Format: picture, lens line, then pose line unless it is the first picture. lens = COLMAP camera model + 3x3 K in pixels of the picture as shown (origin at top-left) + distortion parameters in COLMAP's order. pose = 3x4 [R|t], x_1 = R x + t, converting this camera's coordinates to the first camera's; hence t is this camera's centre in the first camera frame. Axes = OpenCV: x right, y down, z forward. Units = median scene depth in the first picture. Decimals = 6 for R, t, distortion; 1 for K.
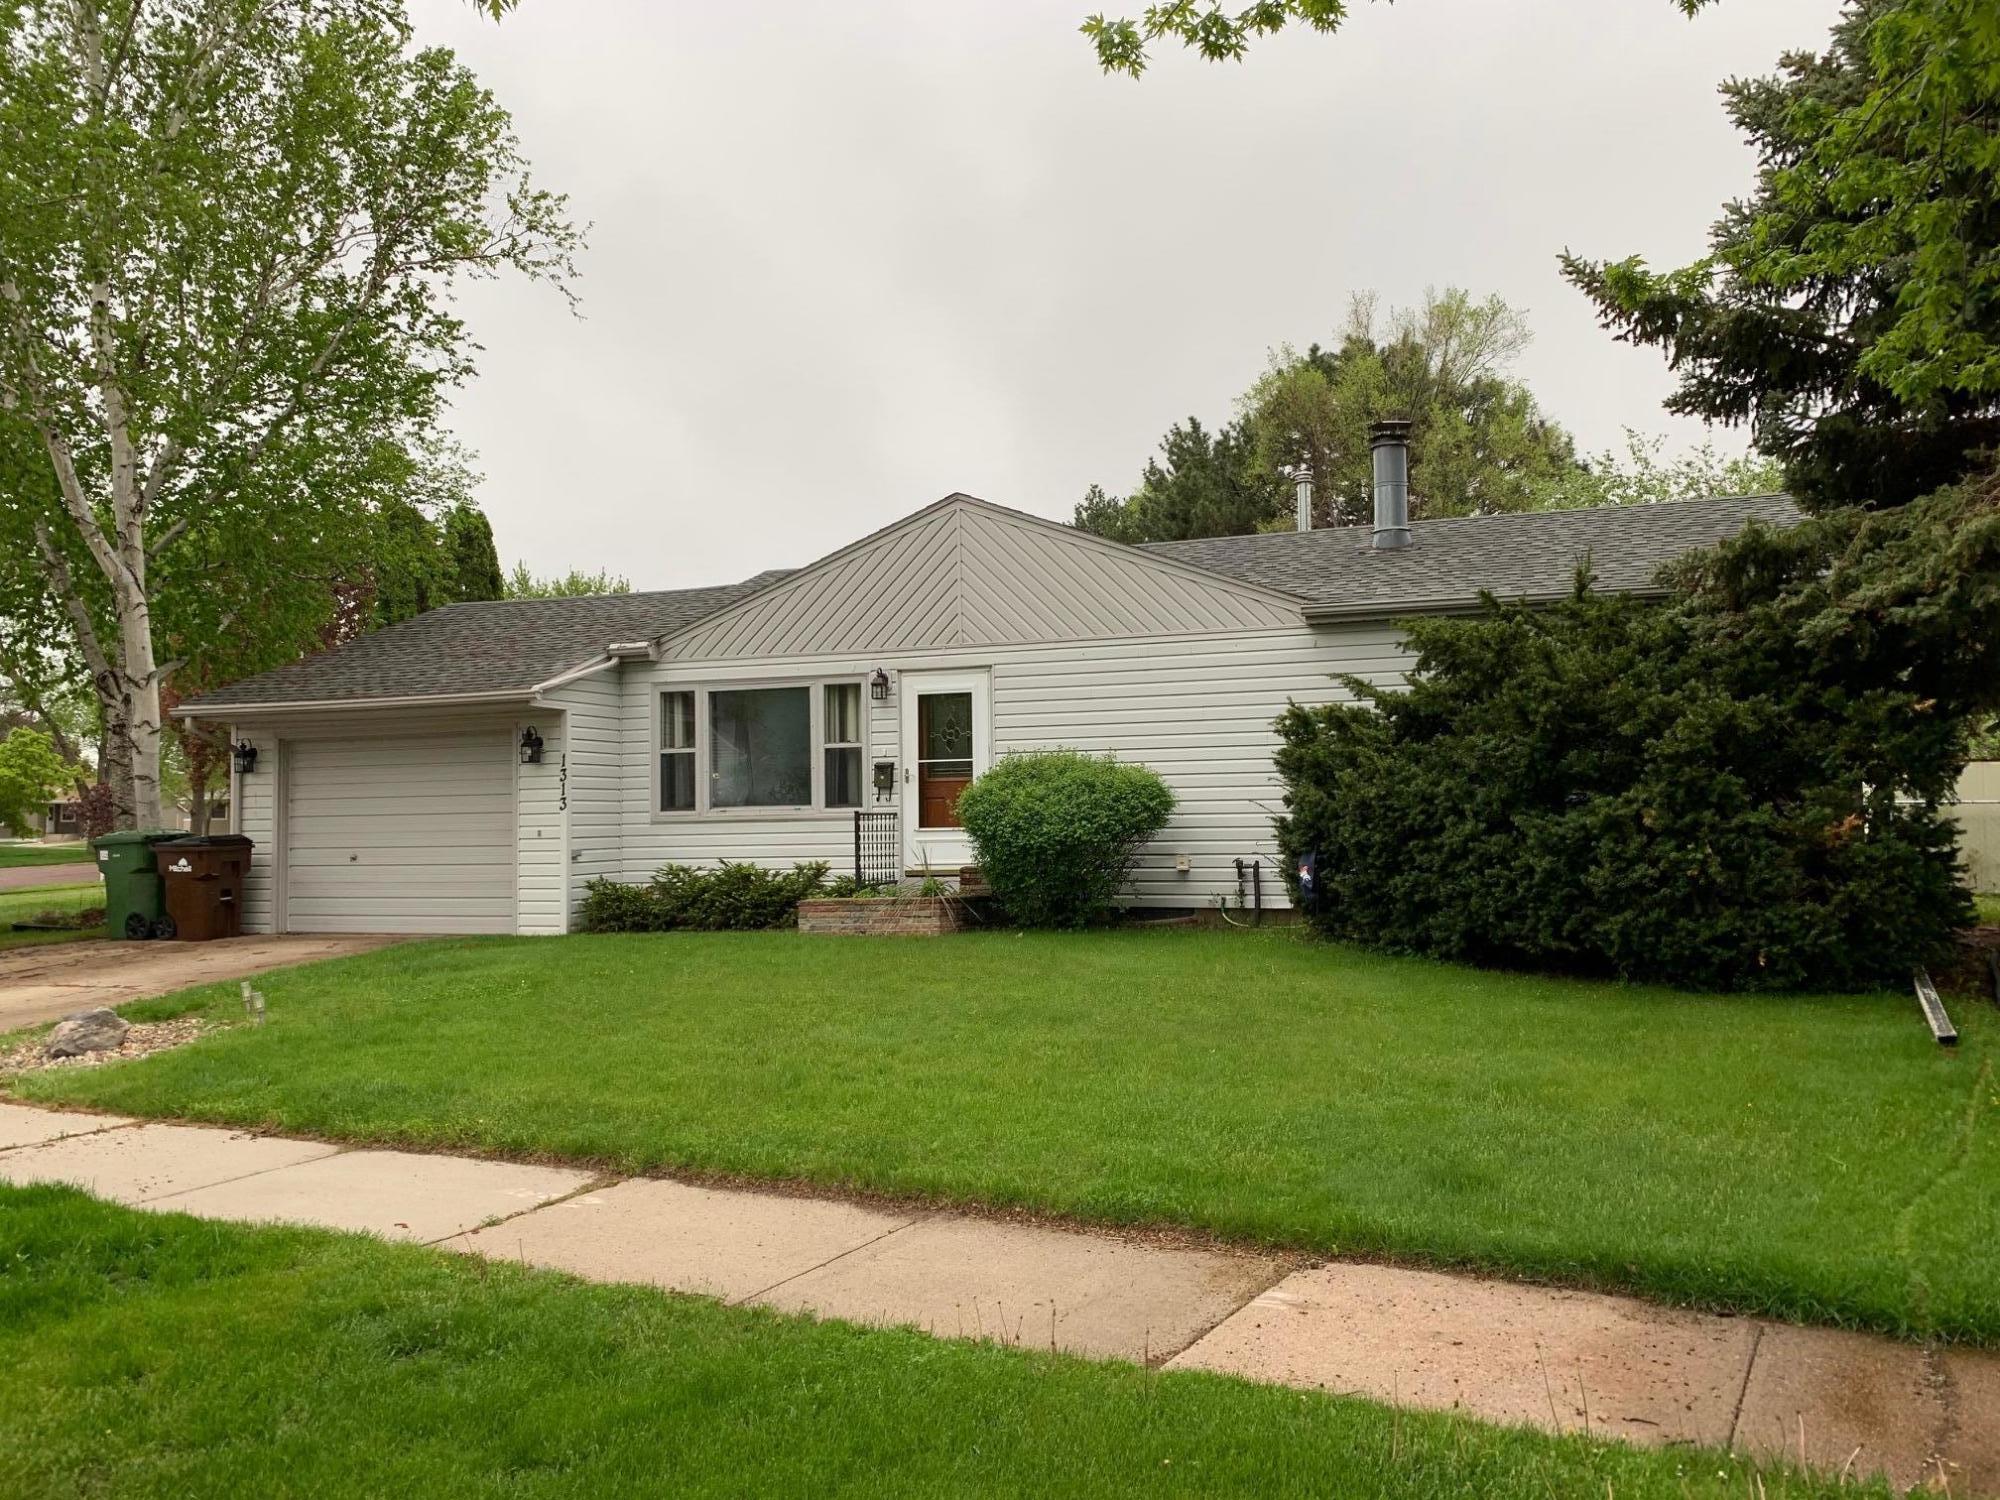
lens RADIAL K [[1534.0, 0, 1000.0], [0, 1534.0, 750.0], [0, 0, 1]] dist [0.043529, -0.005927]
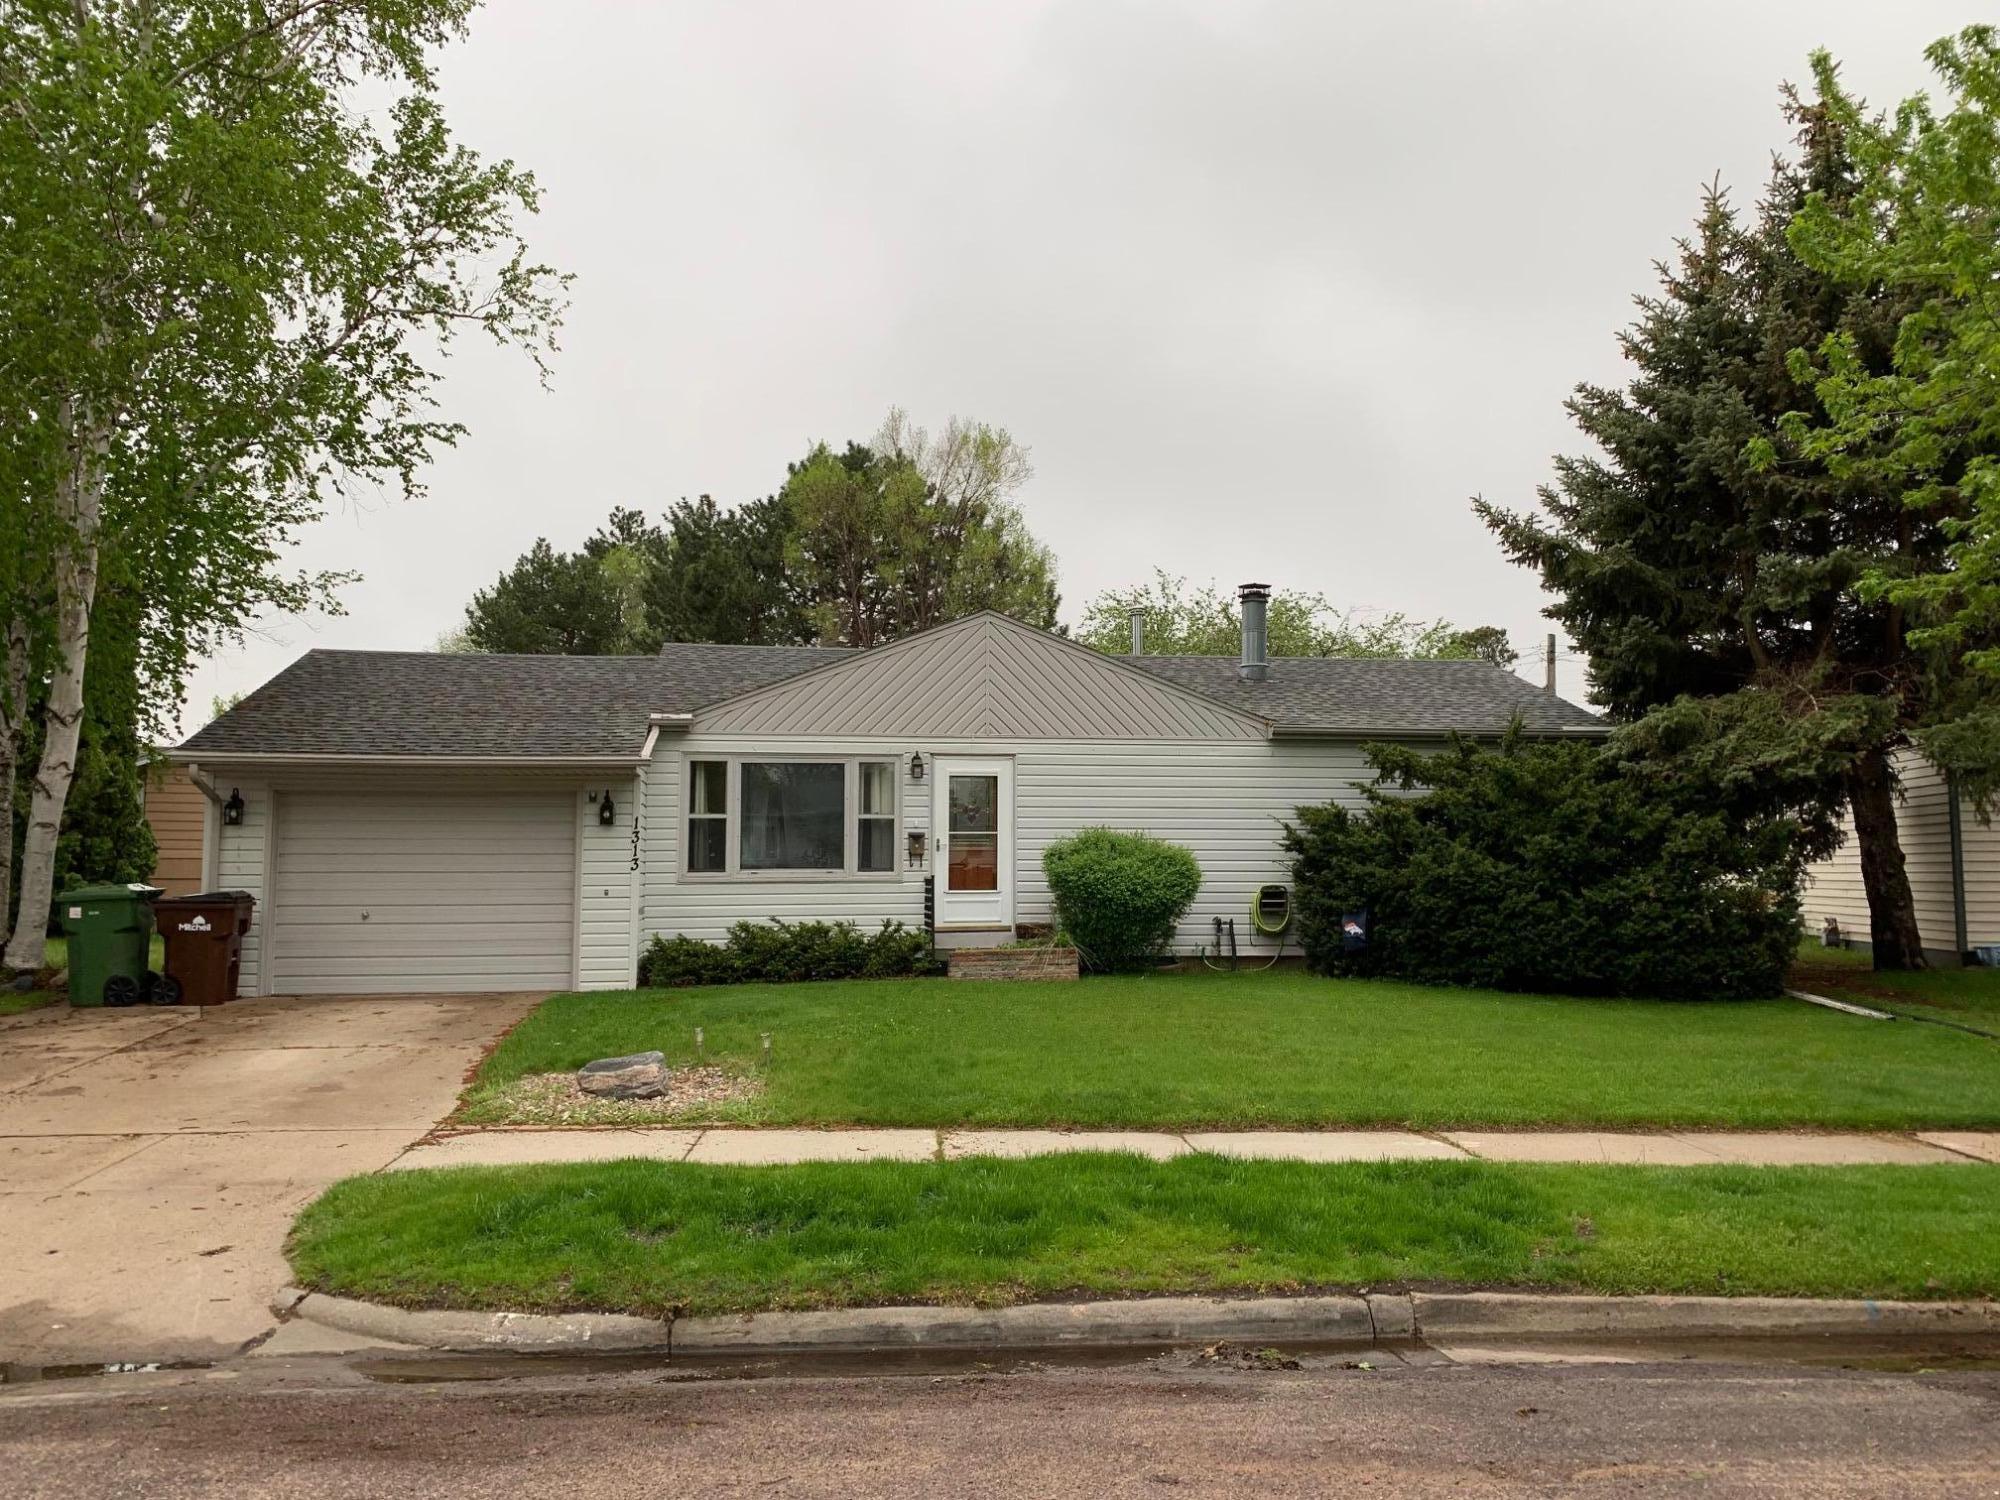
lens RADIAL K [[1534.0, 0, 1000.0], [0, 1534.0, 750.0], [0, 0, 1]] dist [0.043529, -0.005927]
pose [[0.885098, 0.051406, 0.462557, -0.550602], [-0.033808, 0.998357, -0.046261, -0.002902], [-0.464175, 0.025308, 0.885382, -0.050245]]
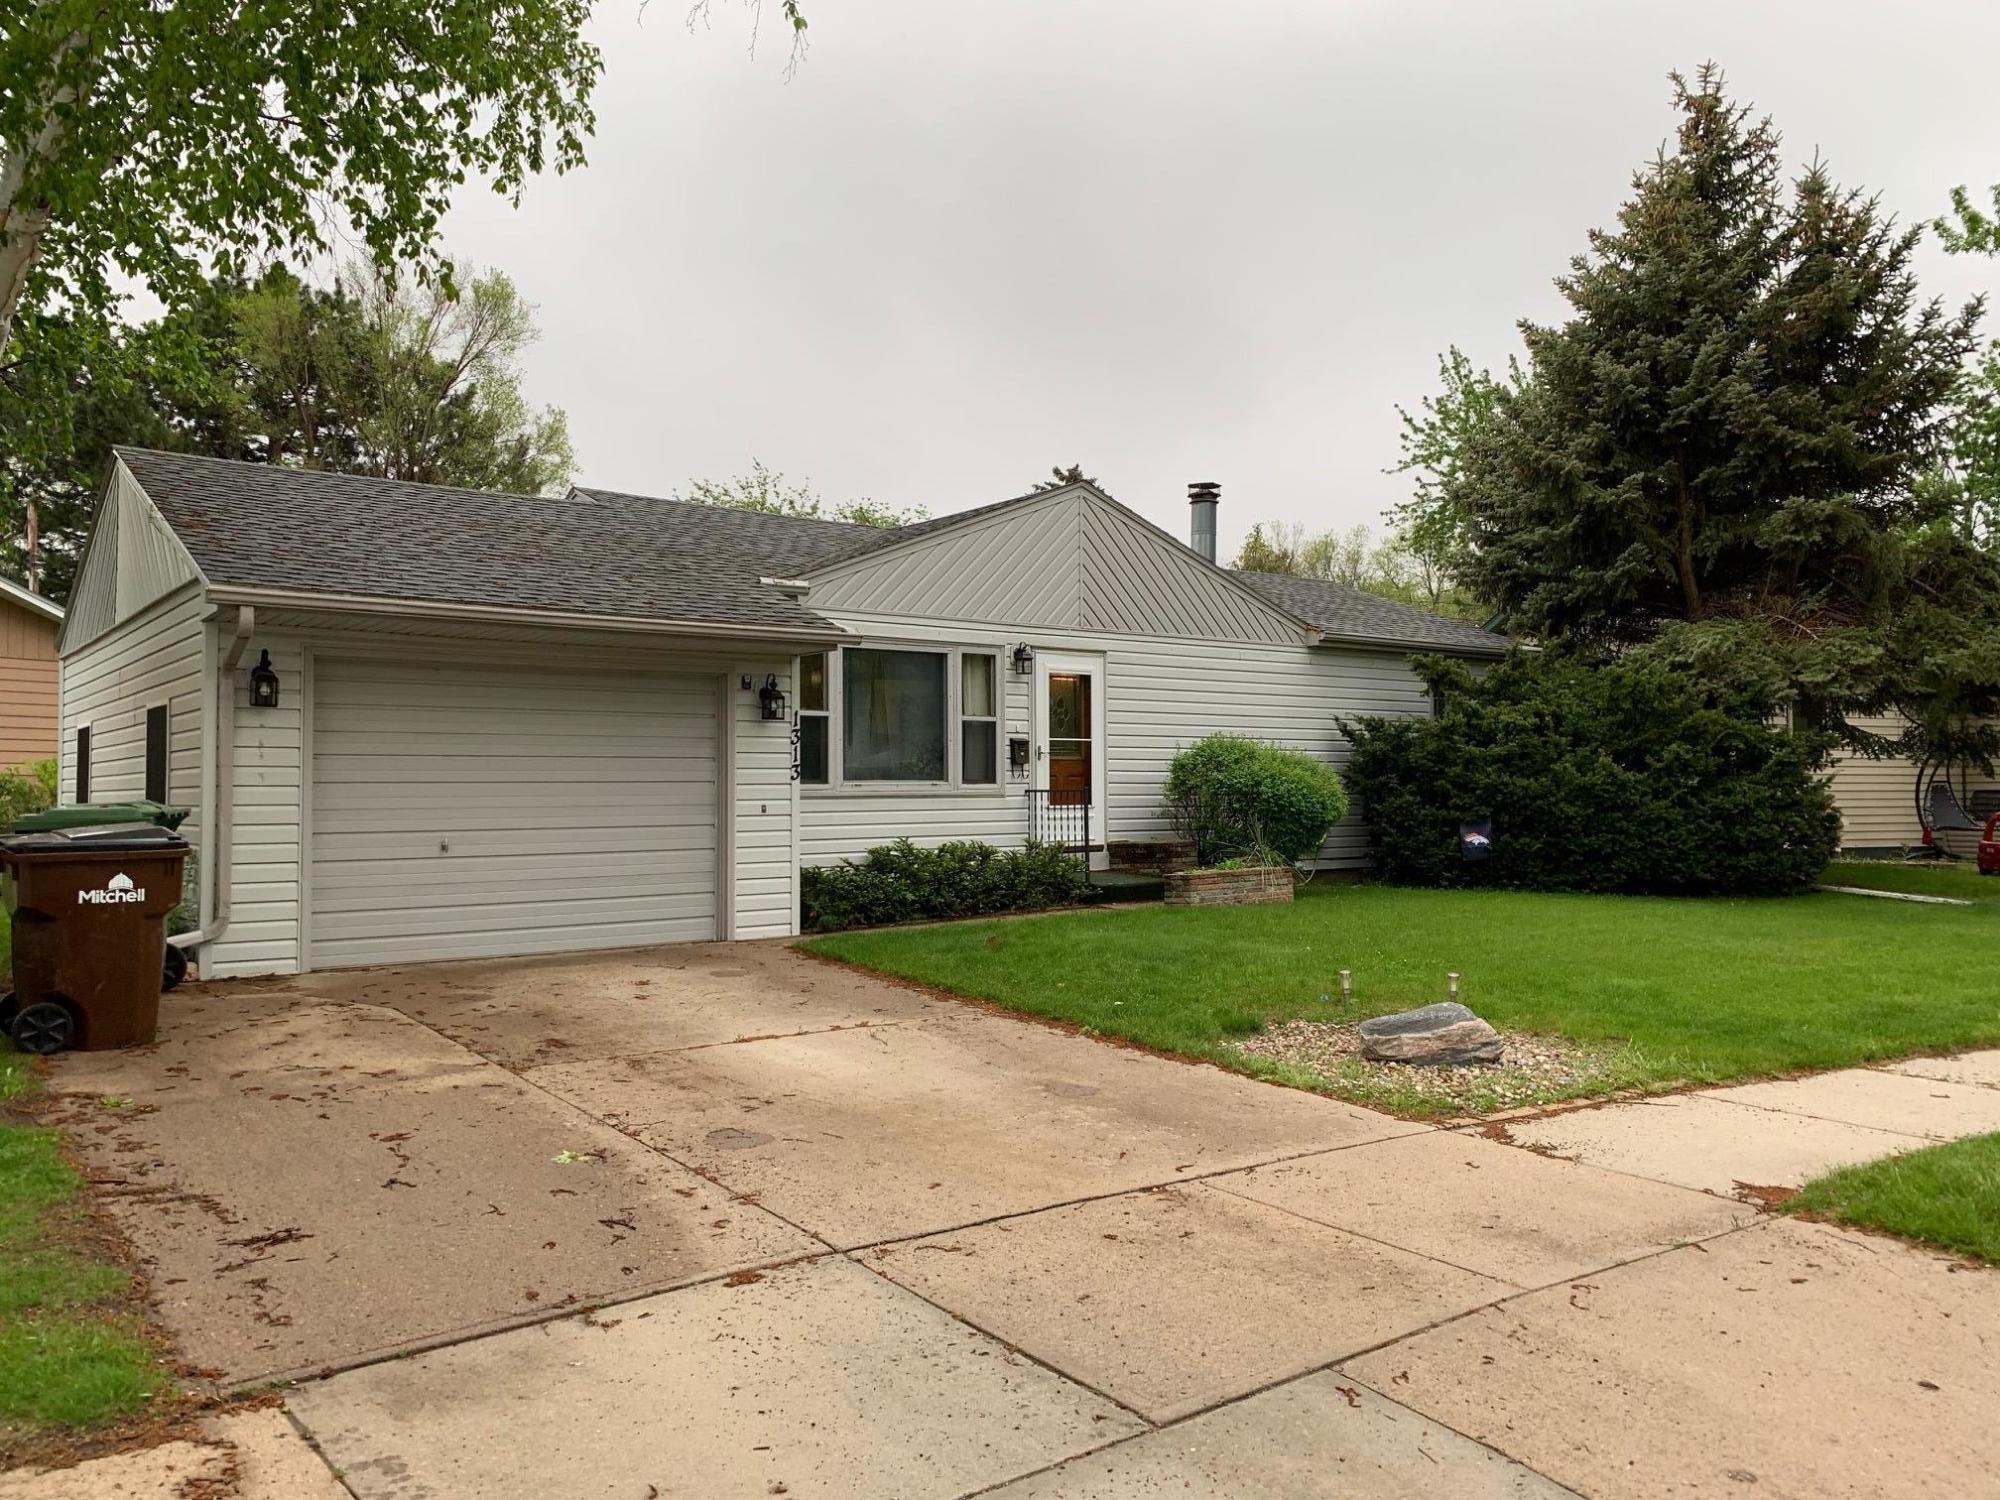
lens RADIAL K [[1534.0, 0, 1000.0], [0, 1534.0, 750.0], [0, 0, 1]] dist [0.043529, -0.005927]
pose [[0.549572, 0.037007, 0.834626, -0.891753], [-0.038665, 0.999075, -0.018839, 0.034109], [-0.834551, -0.021918, 0.550494, 0.465745]]
